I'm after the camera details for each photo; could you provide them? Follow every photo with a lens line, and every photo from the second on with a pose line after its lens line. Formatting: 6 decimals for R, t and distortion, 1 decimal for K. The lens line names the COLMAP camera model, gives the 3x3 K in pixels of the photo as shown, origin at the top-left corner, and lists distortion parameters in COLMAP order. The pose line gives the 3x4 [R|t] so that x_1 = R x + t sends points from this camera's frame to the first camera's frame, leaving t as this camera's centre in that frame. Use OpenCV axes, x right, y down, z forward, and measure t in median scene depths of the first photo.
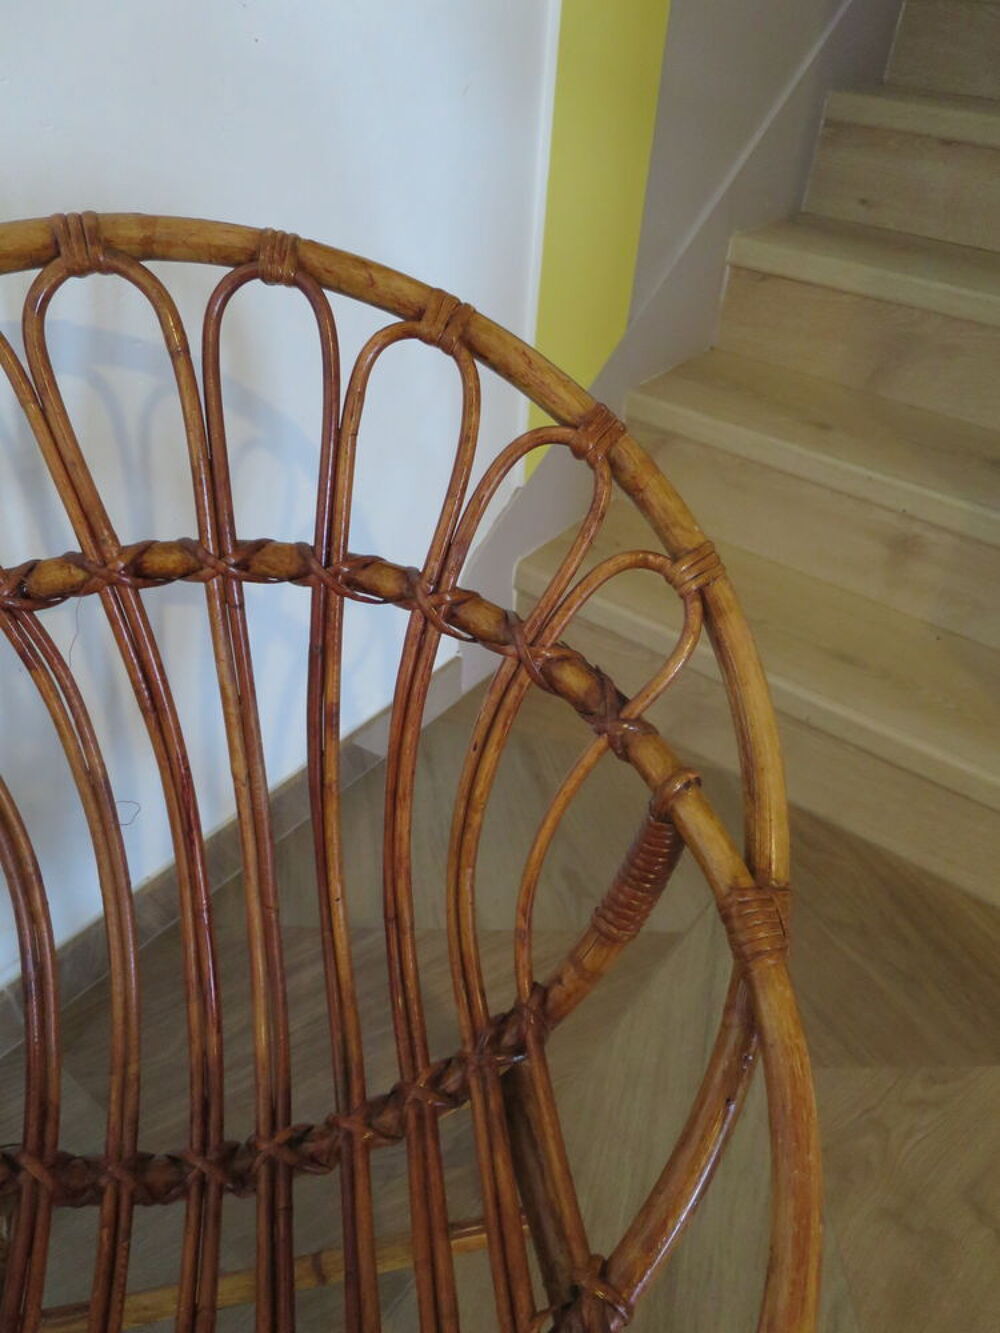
lens RADIAL K [[964.5, 0, 504.2], [0, 964.5, 665.0], [0, 0, 1]] dist [-0.047289, 0.012331]
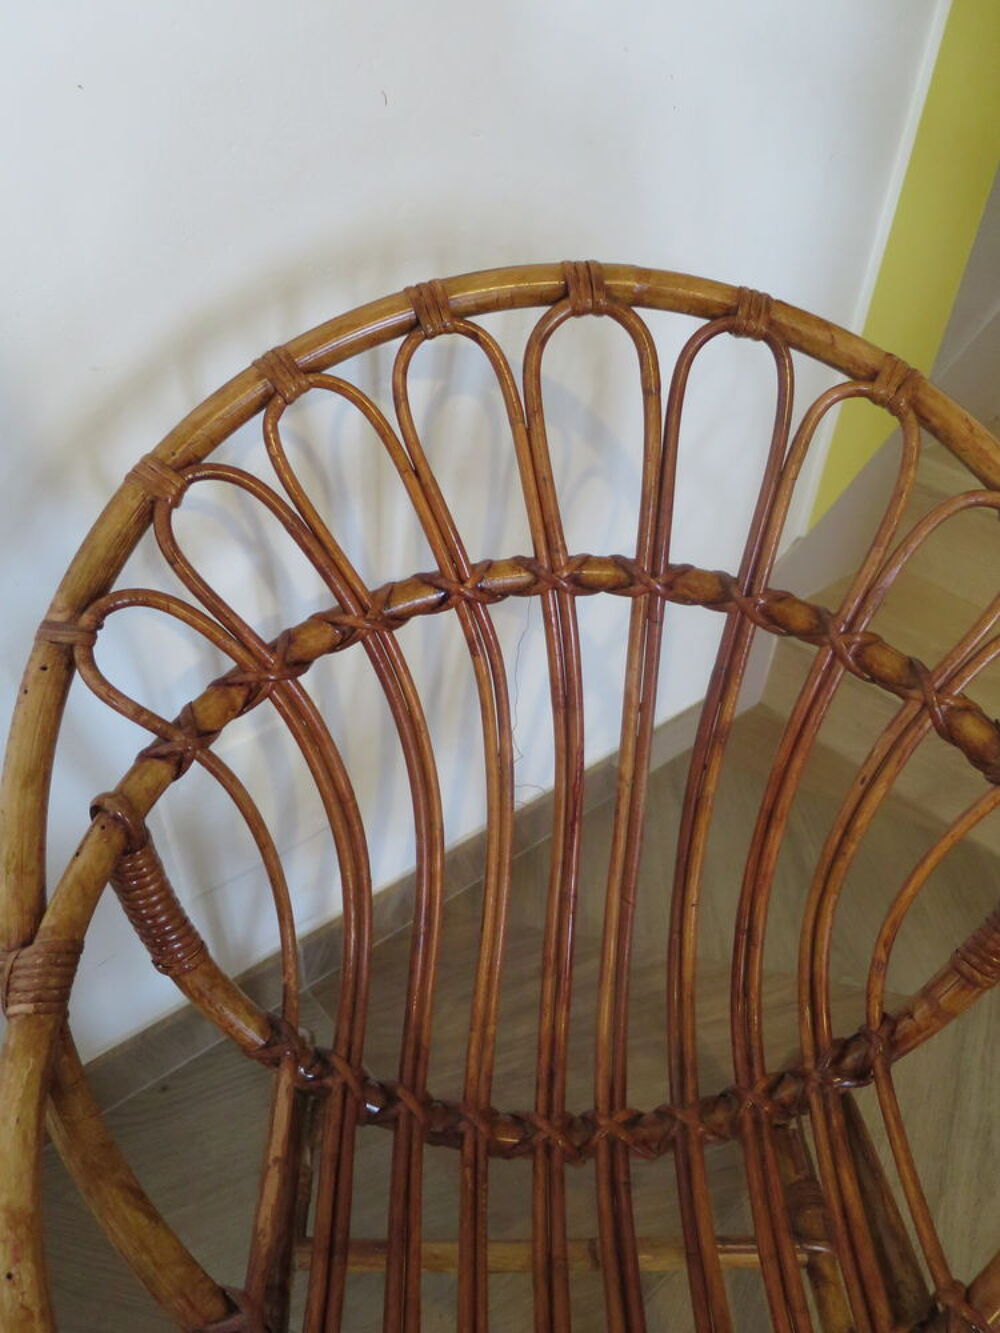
lens RADIAL K [[964.5, 0, 504.2], [0, 964.5, 665.0], [0, 0, 1]] dist [-0.047289, 0.012331]
pose [[0.978799, 0.126464, -0.161116, -0.266045], [-0.132340, 0.990857, -0.026238, 0.039381], [0.156325, 0.047003, 0.986587, -0.108576]]
